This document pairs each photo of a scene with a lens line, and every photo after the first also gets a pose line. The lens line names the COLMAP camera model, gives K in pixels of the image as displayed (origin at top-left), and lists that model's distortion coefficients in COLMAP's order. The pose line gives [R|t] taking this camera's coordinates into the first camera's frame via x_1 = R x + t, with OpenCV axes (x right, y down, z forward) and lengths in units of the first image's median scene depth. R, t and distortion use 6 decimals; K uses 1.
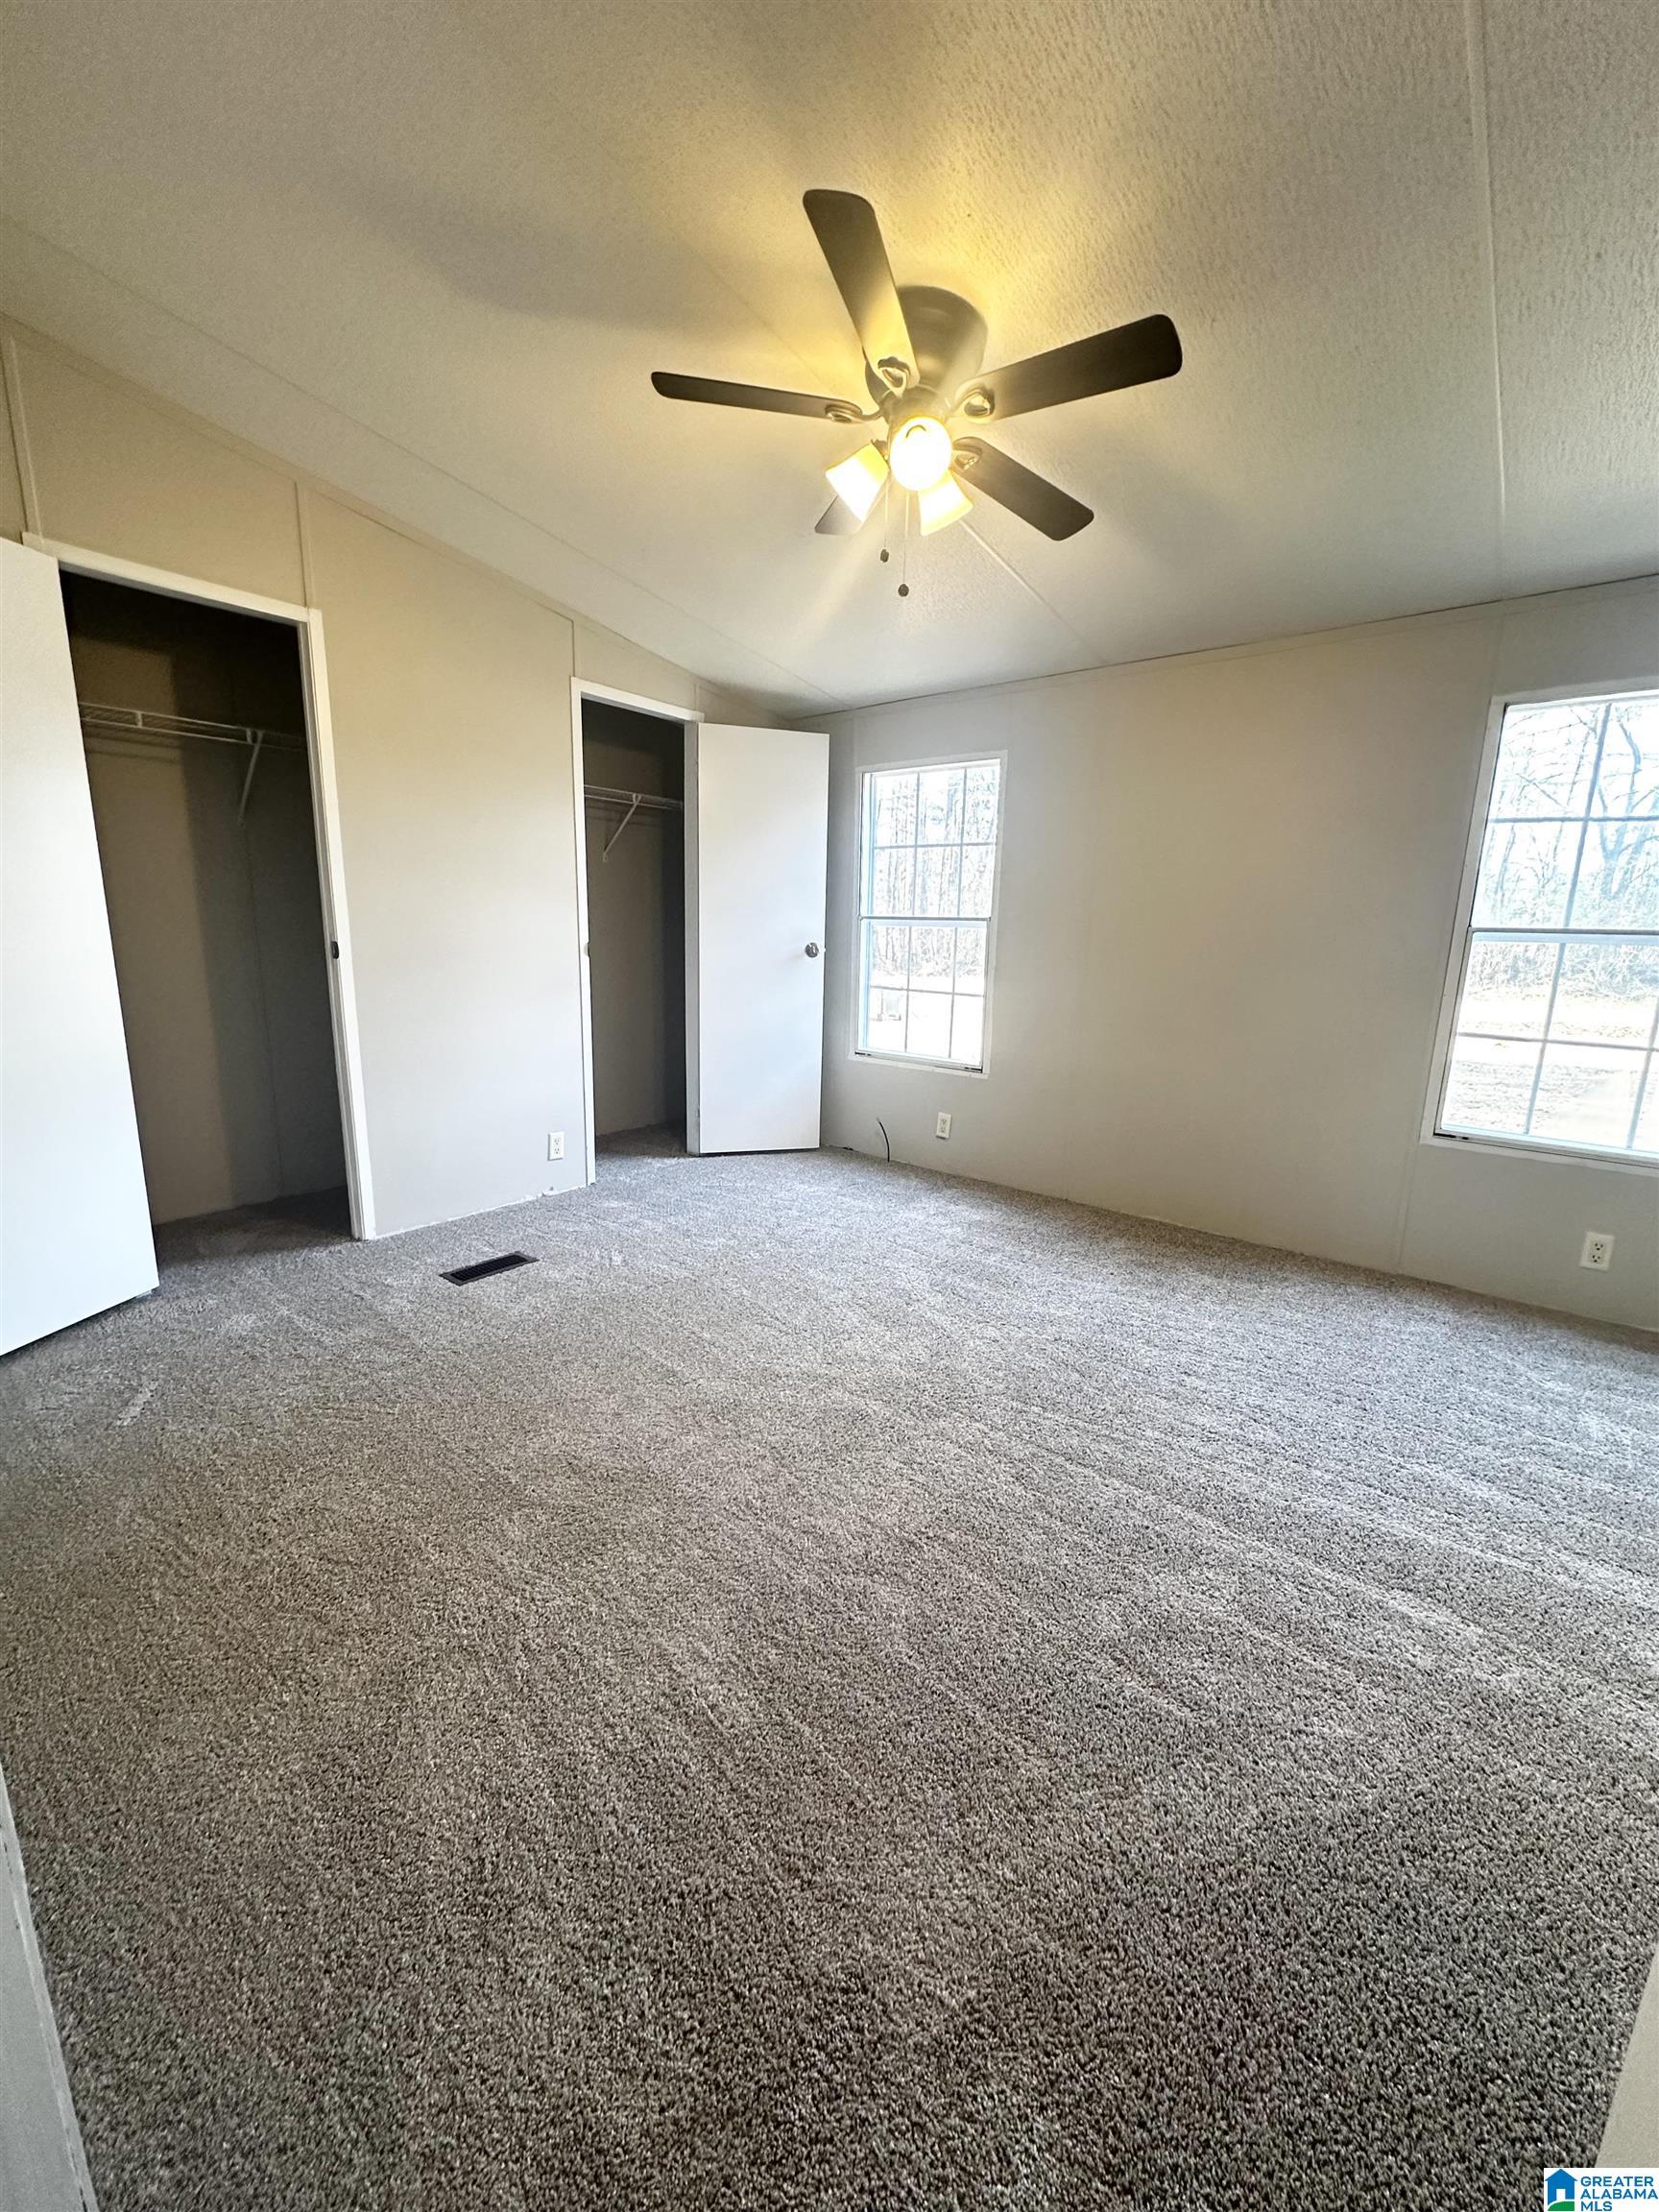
lens RADIAL K [[877.4, 0, 829.5], [0, 877.4, 1106.0], [0, 0, 1]] dist [-0.001549, -0.000098]
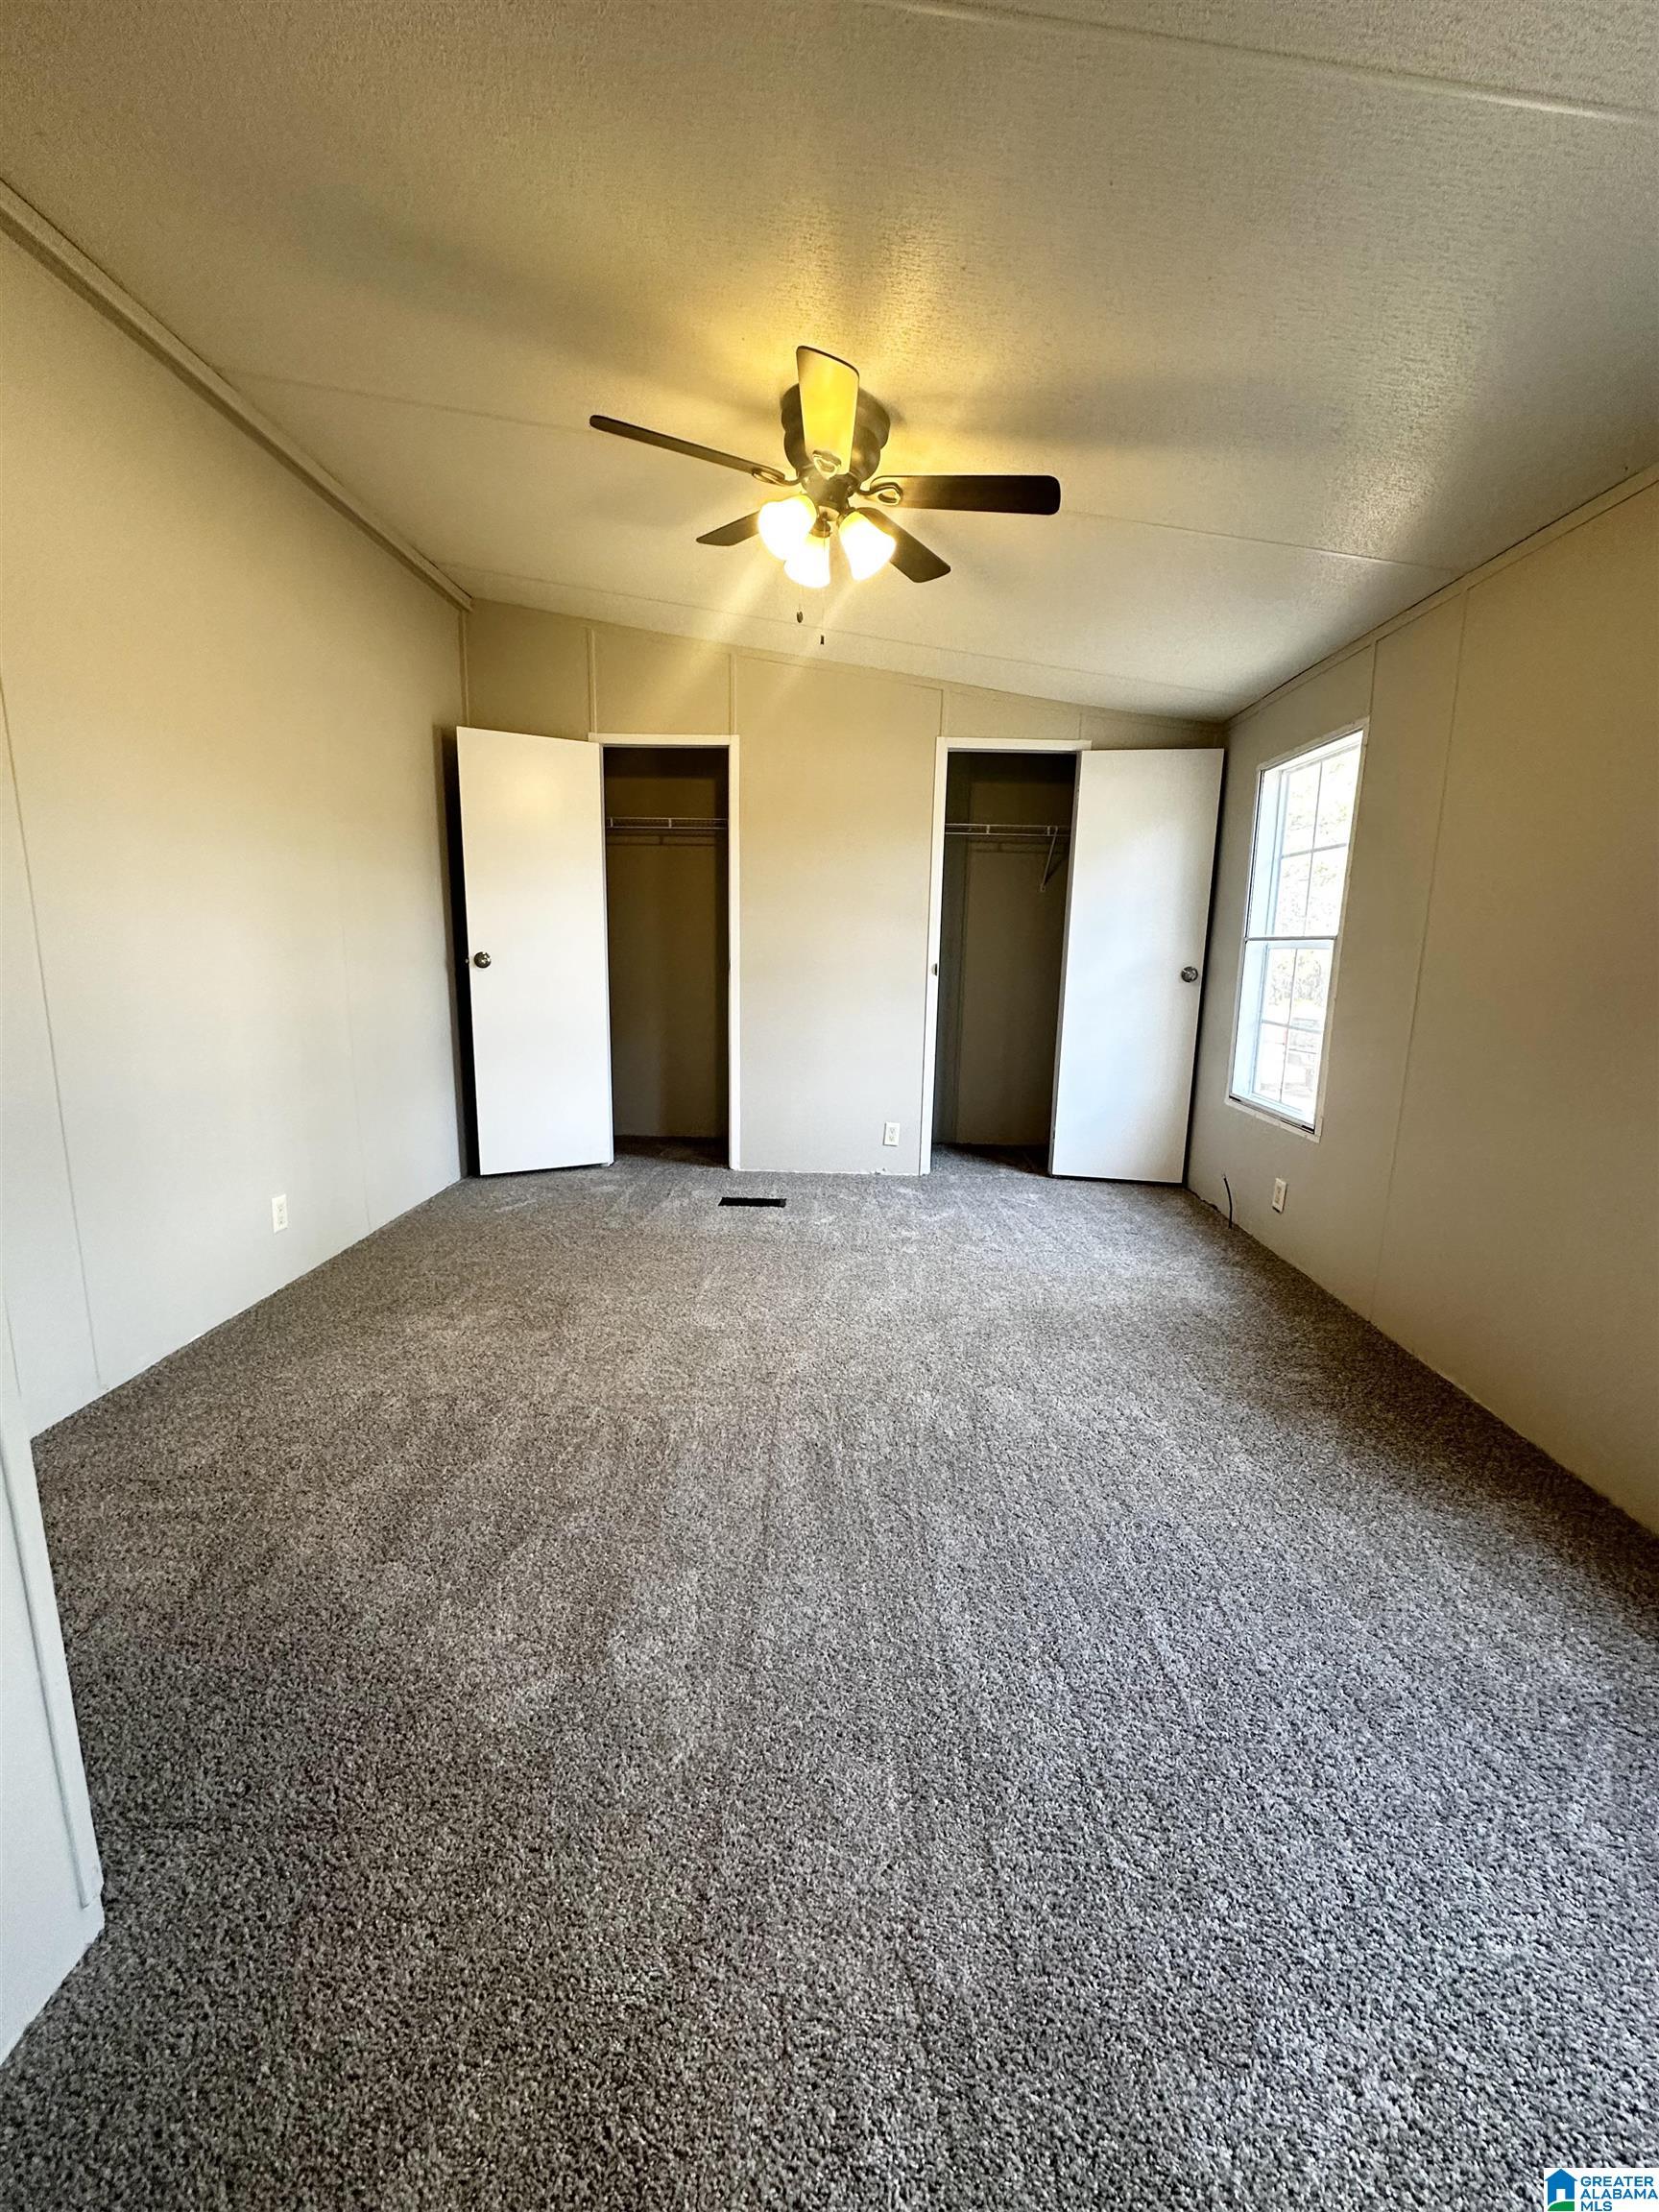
lens RADIAL K [[877.4, 0, 829.5], [0, 877.4, 1106.0], [0, 0, 1]] dist [-0.001549, -0.000098]
pose [[0.614320, 0.132858, -0.777791, 0.565712], [-0.166982, 0.985287, 0.036414, -0.021311], [0.771186, 0.107507, 0.627467, 0.199662]]
